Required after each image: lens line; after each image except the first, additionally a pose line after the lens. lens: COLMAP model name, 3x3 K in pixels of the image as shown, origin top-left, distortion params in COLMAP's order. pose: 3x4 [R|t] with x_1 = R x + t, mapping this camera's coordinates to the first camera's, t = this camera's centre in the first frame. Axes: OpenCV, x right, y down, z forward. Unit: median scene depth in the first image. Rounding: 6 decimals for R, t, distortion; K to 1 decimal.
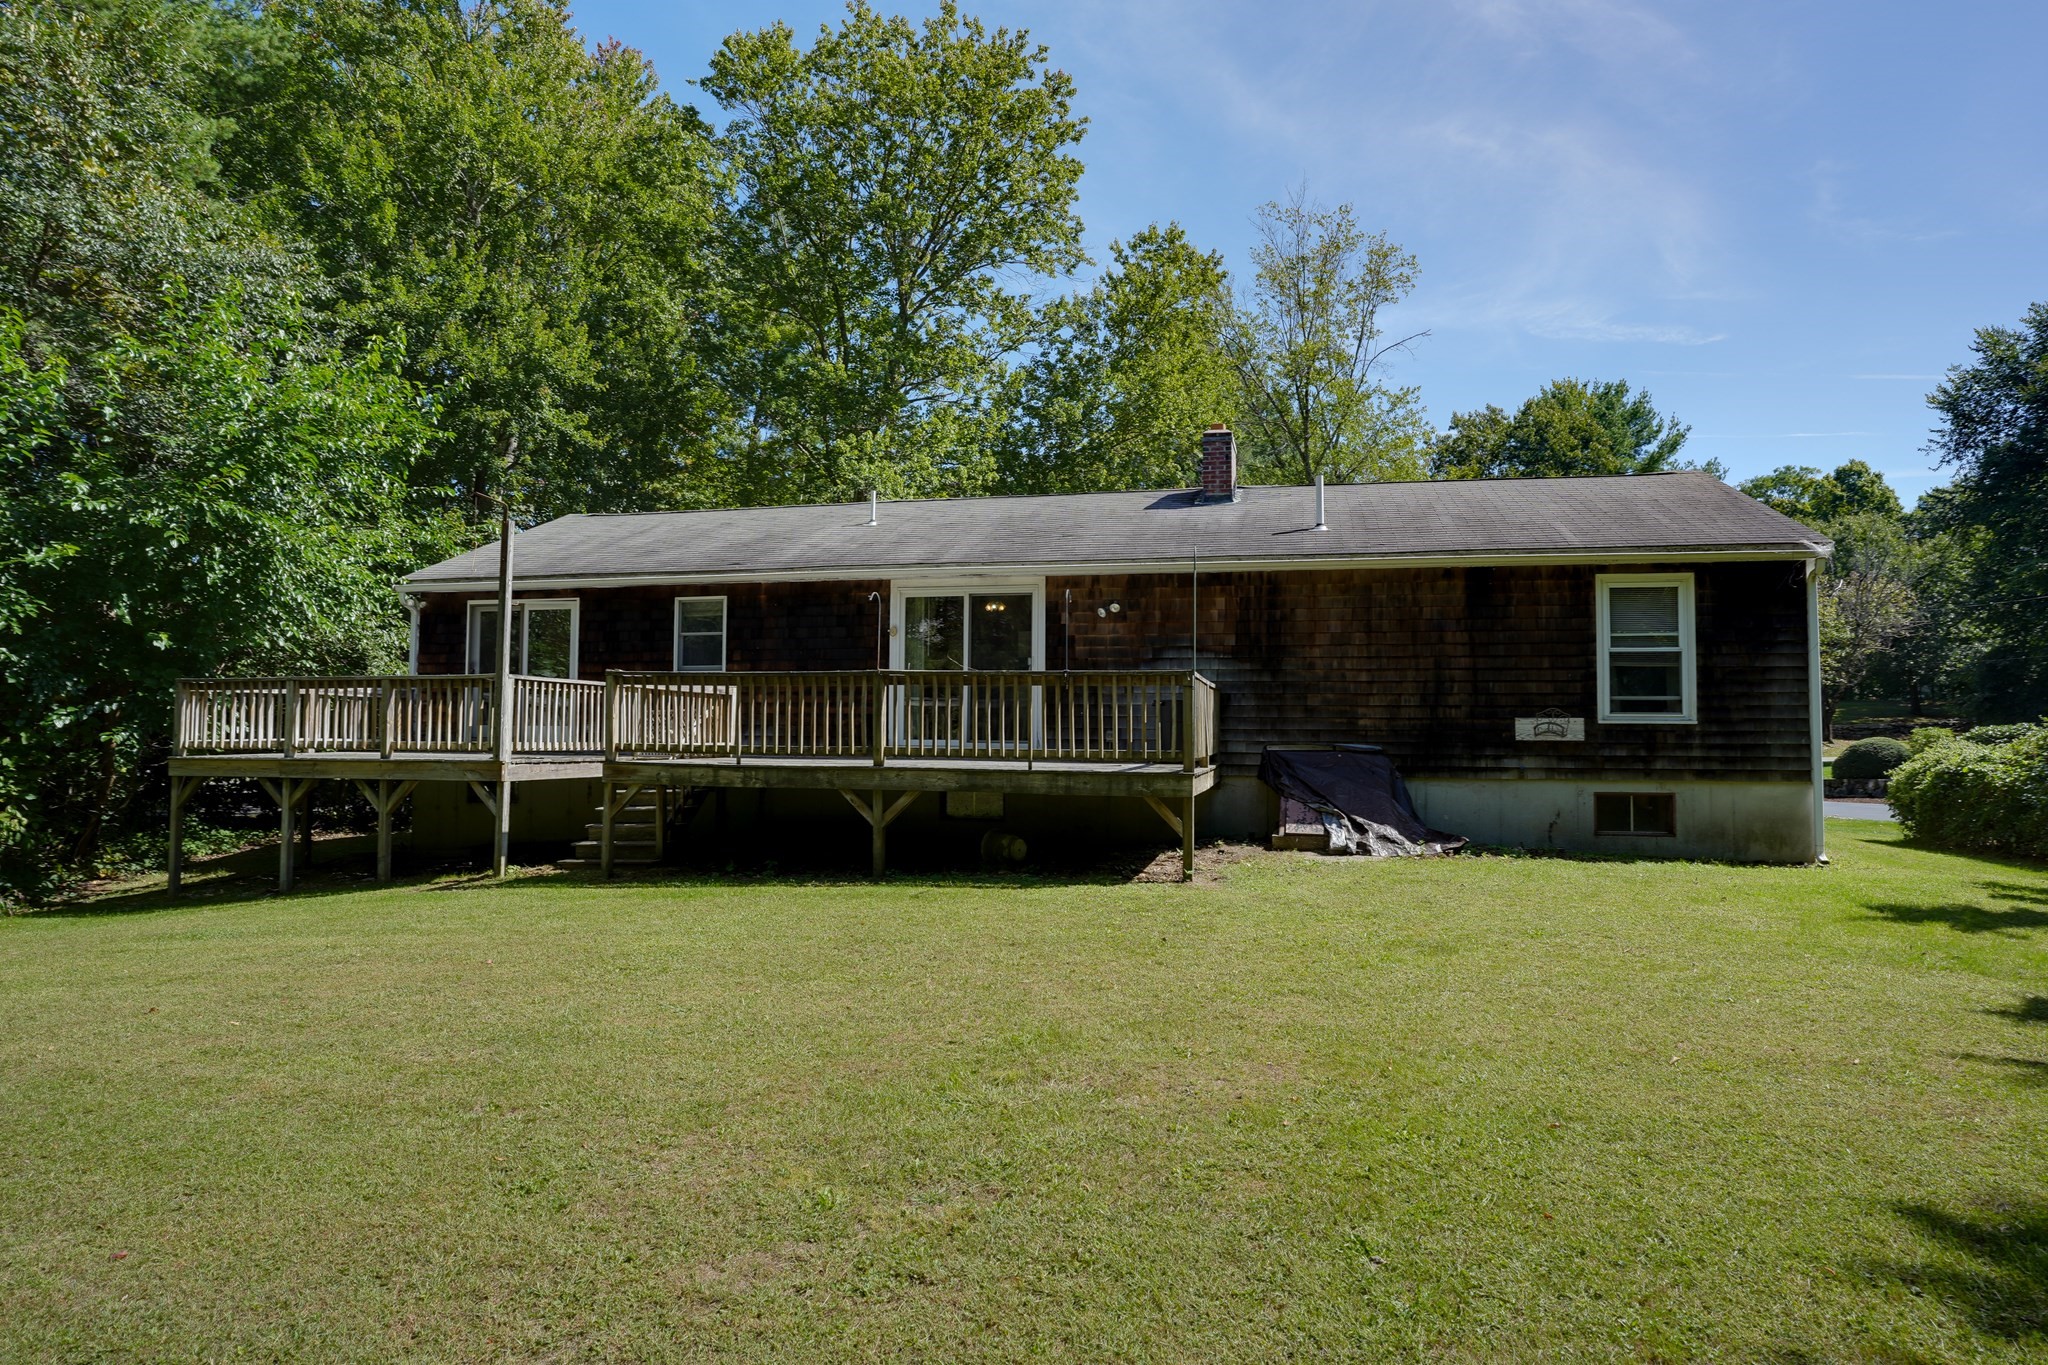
lens RADIAL K [[1188.8, 0, 1024.0], [0, 1188.8, 682.5], [0, 0, 1]] dist [-0.018191, 0.000366]
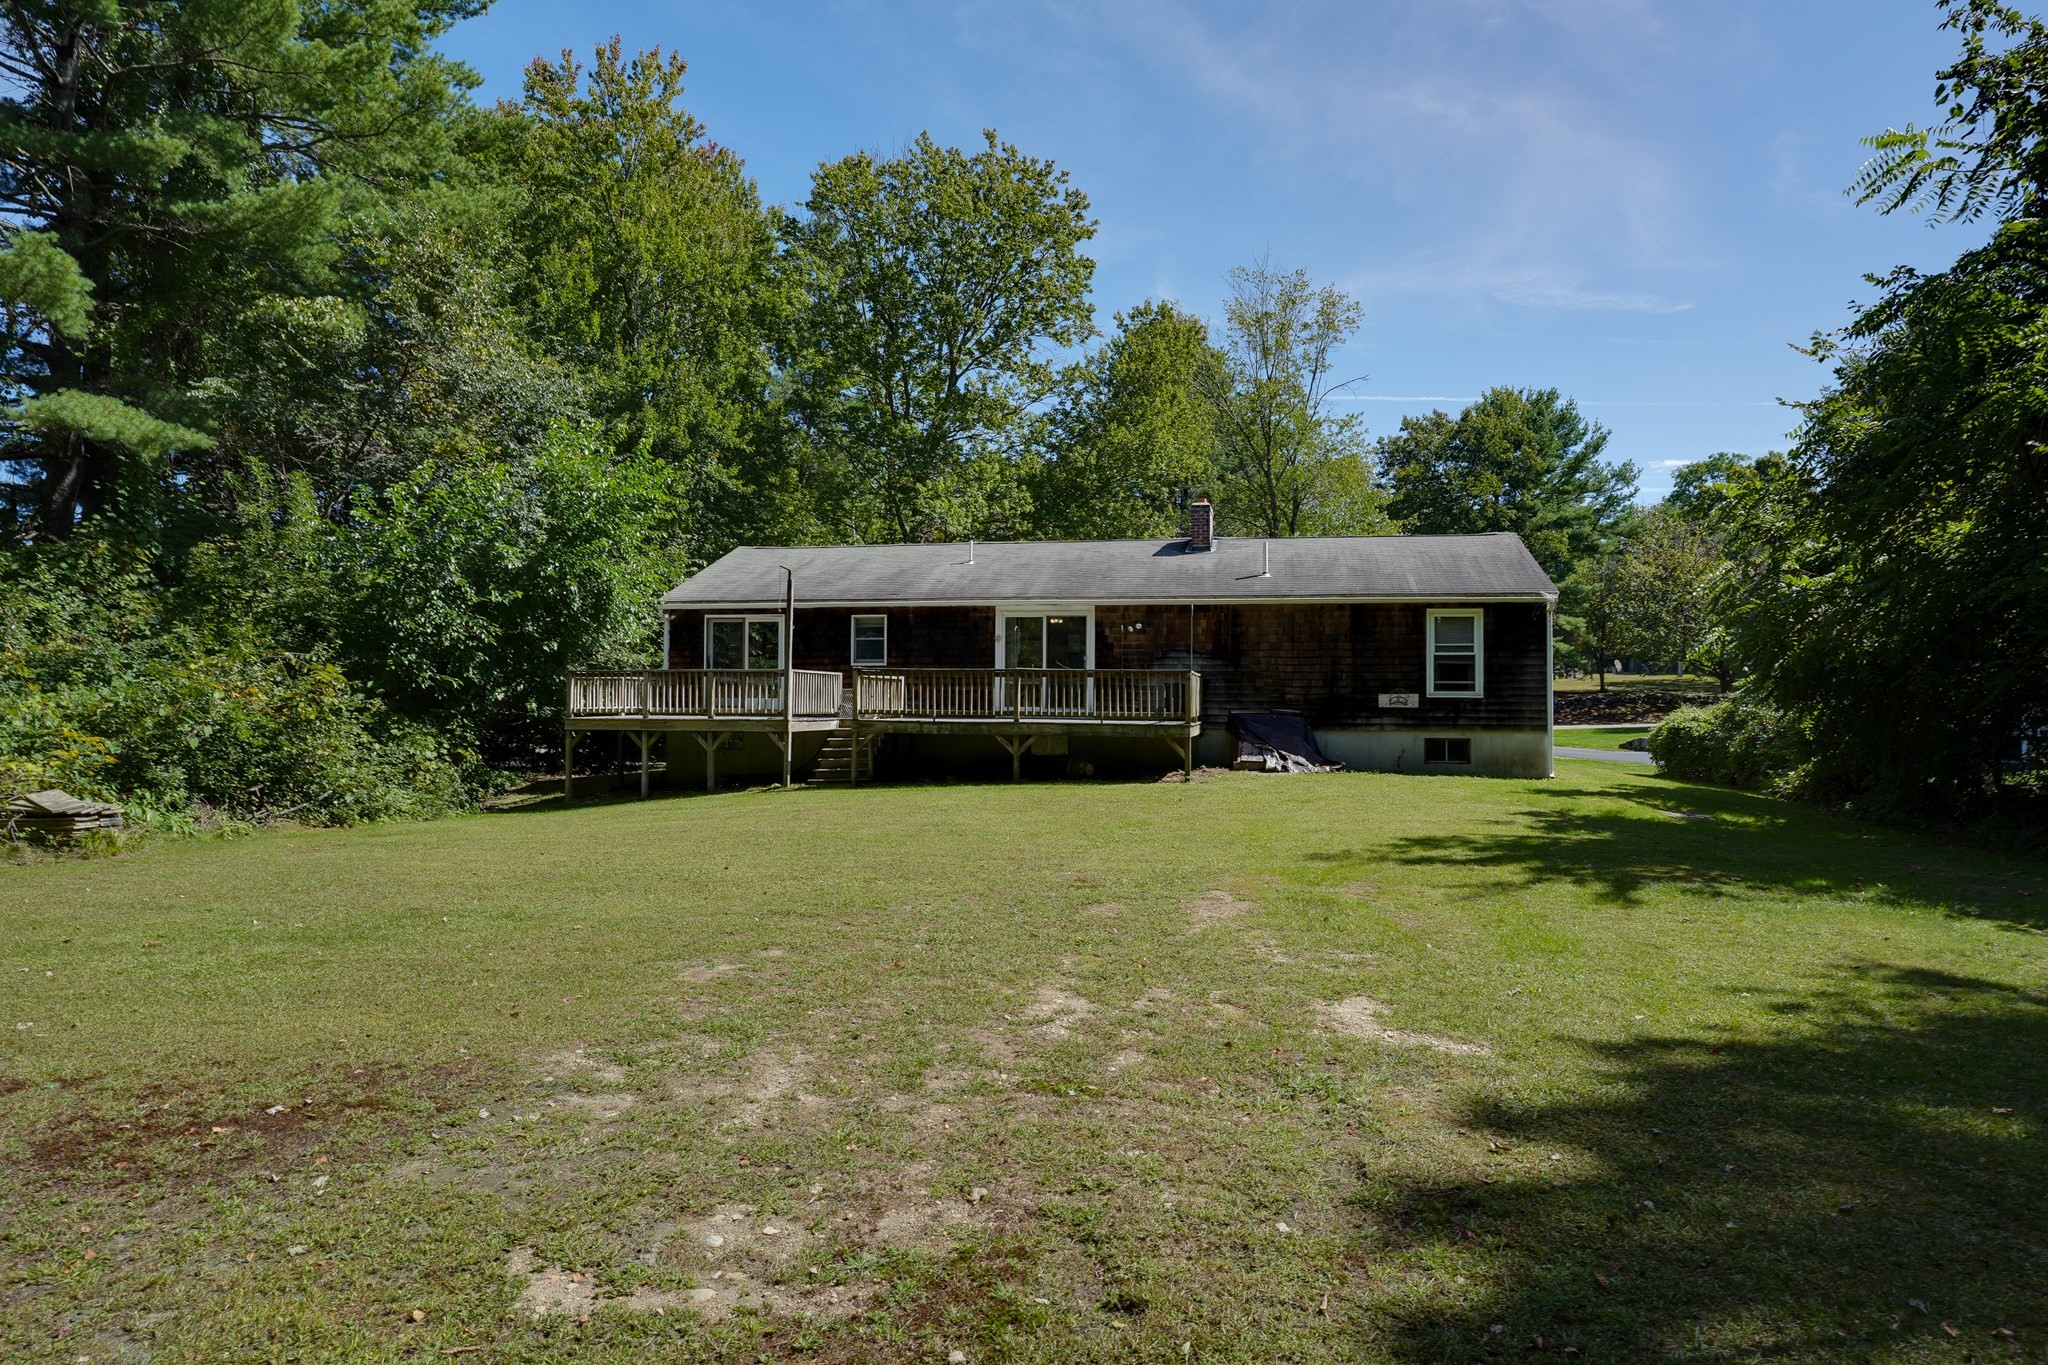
lens RADIAL K [[1173.0, 0, 1024.0], [0, 1173.0, 682.5], [0, 0, 1]] dist [0.000033, 0.000064]
pose [[0.999781, -0.000121, 0.020945, -0.105708], [-0.000460, 0.999615, 0.027734, -0.027658], [-0.020940, -0.027738, 0.999396, -0.559543]]
